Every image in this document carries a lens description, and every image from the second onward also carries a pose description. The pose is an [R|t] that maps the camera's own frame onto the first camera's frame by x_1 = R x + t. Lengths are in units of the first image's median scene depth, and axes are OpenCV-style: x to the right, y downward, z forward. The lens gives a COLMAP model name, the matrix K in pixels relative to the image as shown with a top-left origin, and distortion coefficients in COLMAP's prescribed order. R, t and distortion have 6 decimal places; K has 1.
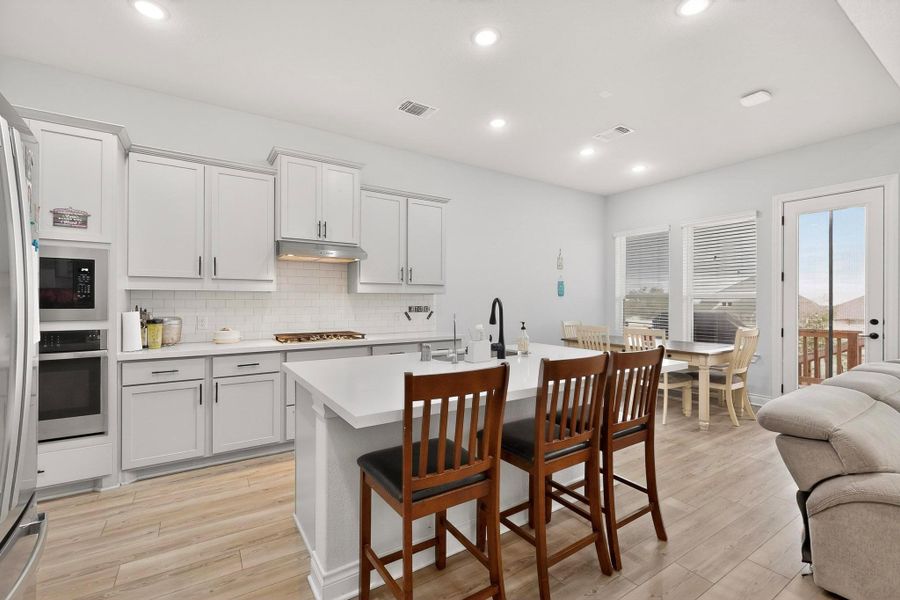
lens RADIAL K [[392.6, 0, 451.2], [0, 392.6, 301.0], [0, 0, 1]] dist [0.002494, -0.001279]
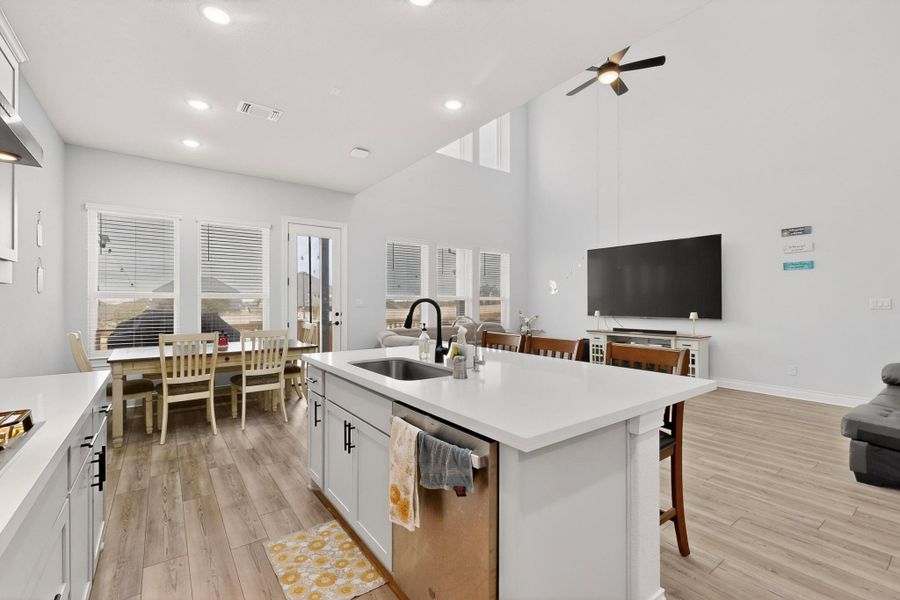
lens RADIAL K [[392.6, 0, 451.2], [0, 392.6, 301.0], [0, 0, 1]] dist [0.002494, -0.001279]
pose [[-0.056977, -0.001718, 0.998374, -0.563273], [0.000320, 0.999998, 0.001739, -0.002469], [-0.998375, 0.000418, -0.056977, 0.704520]]
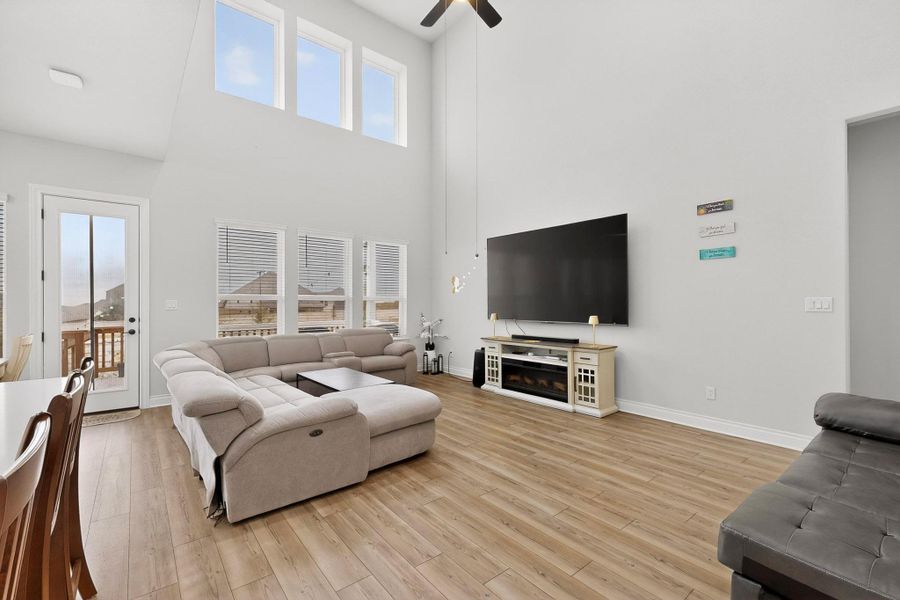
lens RADIAL K [[392.6, 0, 451.2], [0, 392.6, 301.0], [0, 0, 1]] dist [0.002494, -0.001279]
pose [[-0.101789, -0.000523, 0.994806, -0.199548], [0.002532, 0.999996, 0.000785, -0.001575], [-0.994803, 0.002599, -0.101787, 0.195655]]
